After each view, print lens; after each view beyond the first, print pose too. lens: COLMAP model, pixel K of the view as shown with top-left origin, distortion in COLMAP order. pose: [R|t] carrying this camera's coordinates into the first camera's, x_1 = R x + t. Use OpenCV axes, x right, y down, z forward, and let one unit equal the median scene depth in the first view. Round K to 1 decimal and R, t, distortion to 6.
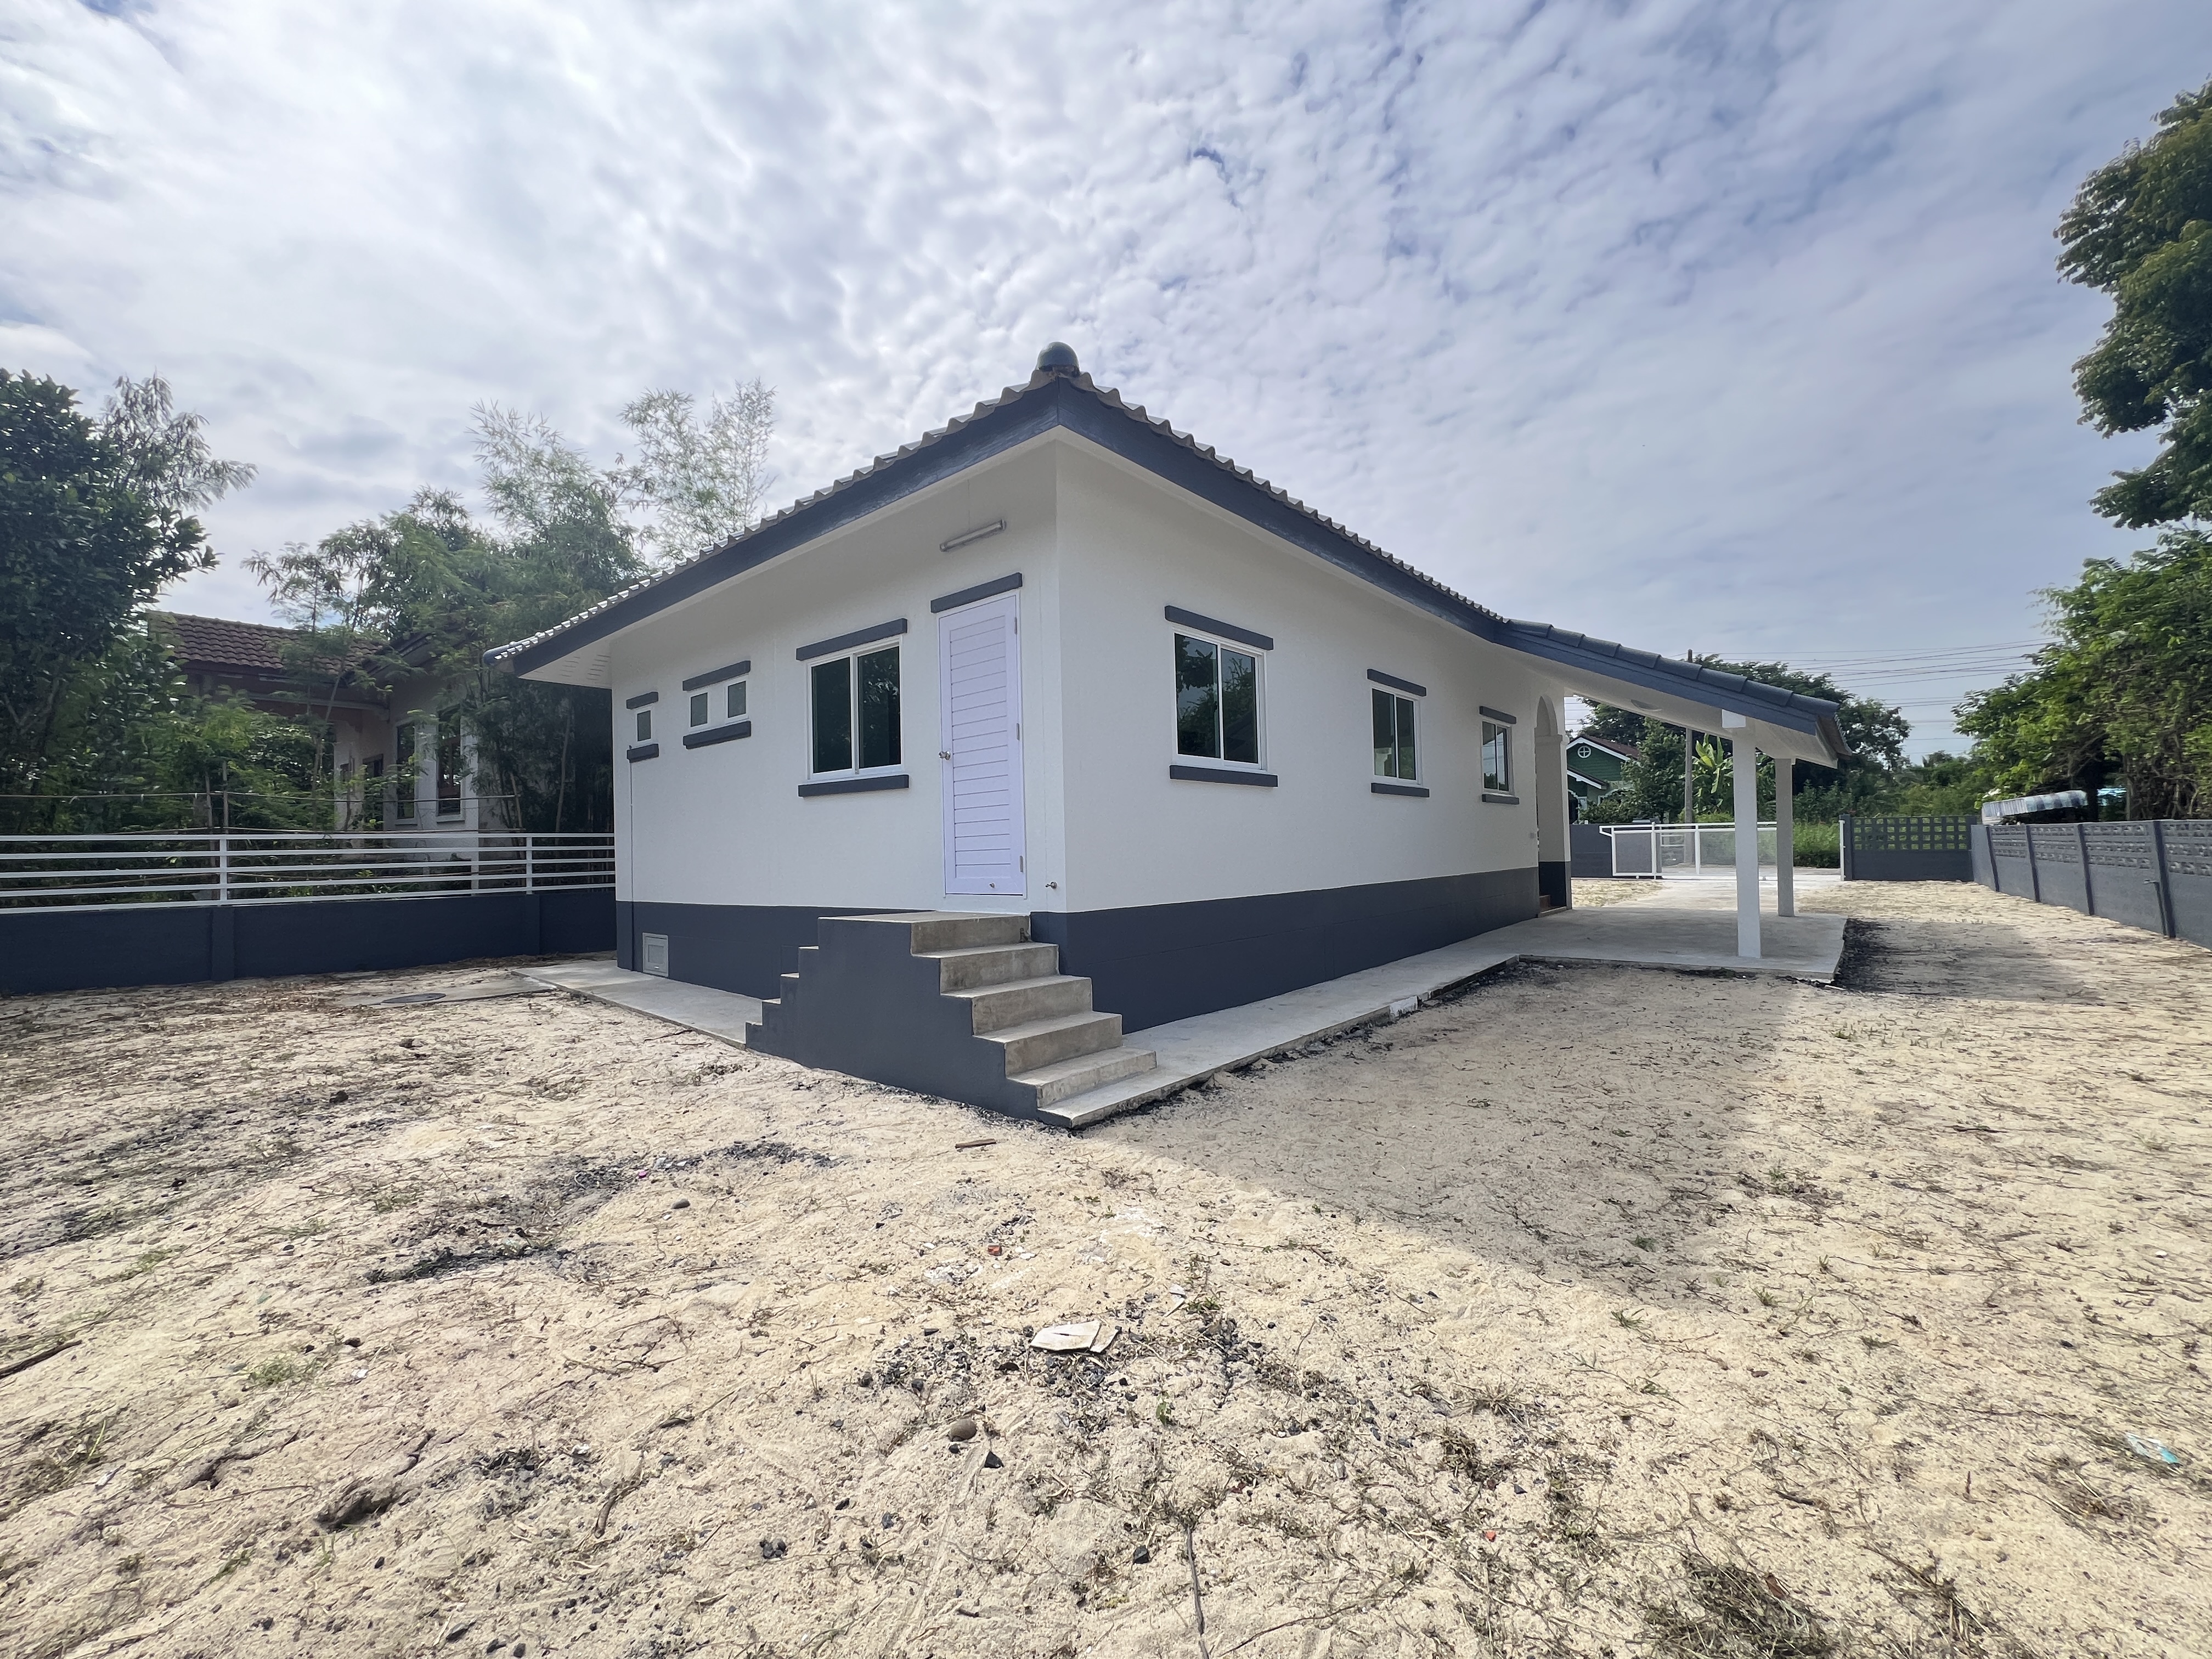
lens RADIAL K [[878.5, 0, 1105.5], [0, 878.5, 837.0], [0, 0, 1]] dist [-0.004183, -0.000337]
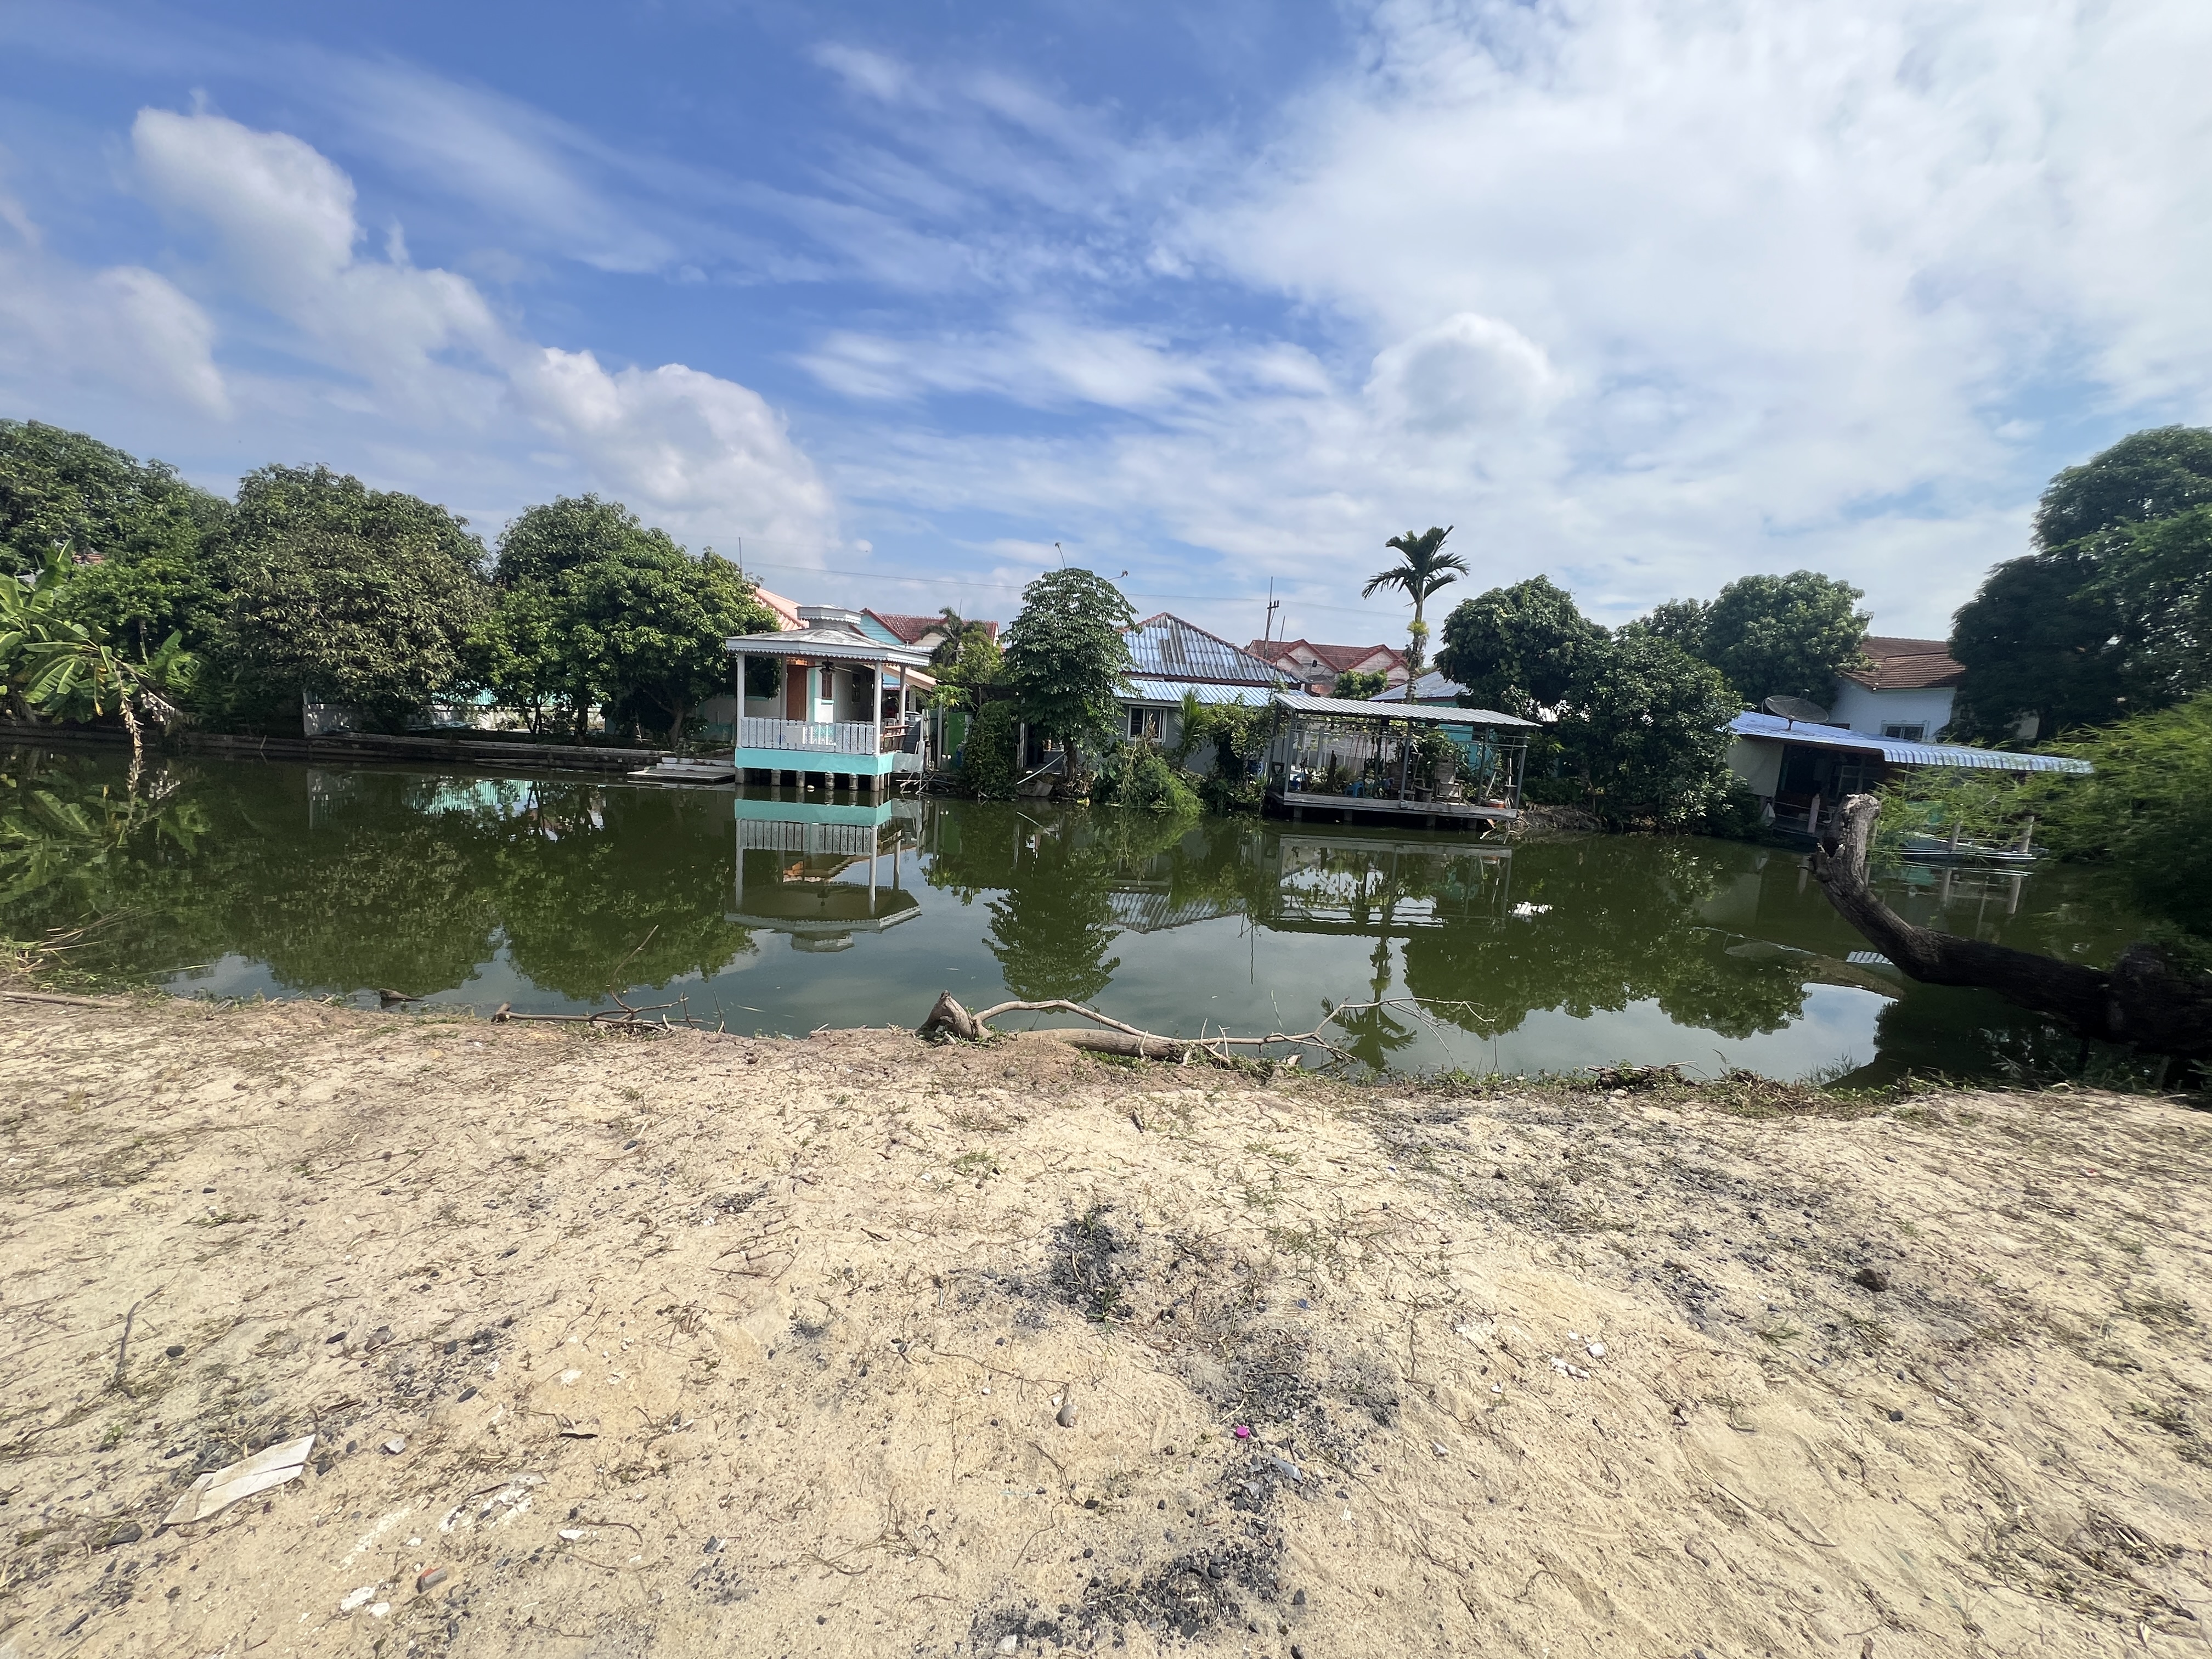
lens RADIAL K [[878.5, 0, 1105.5], [0, 878.5, 837.0], [0, 0, 1]] dist [-0.004183, -0.000337]
pose [[-0.739753, 0.061715, -0.670043, -0.093568], [-0.050596, 0.987864, 0.146848, -0.127475], [0.670974, 0.142533, -0.727652, 1.591063]]
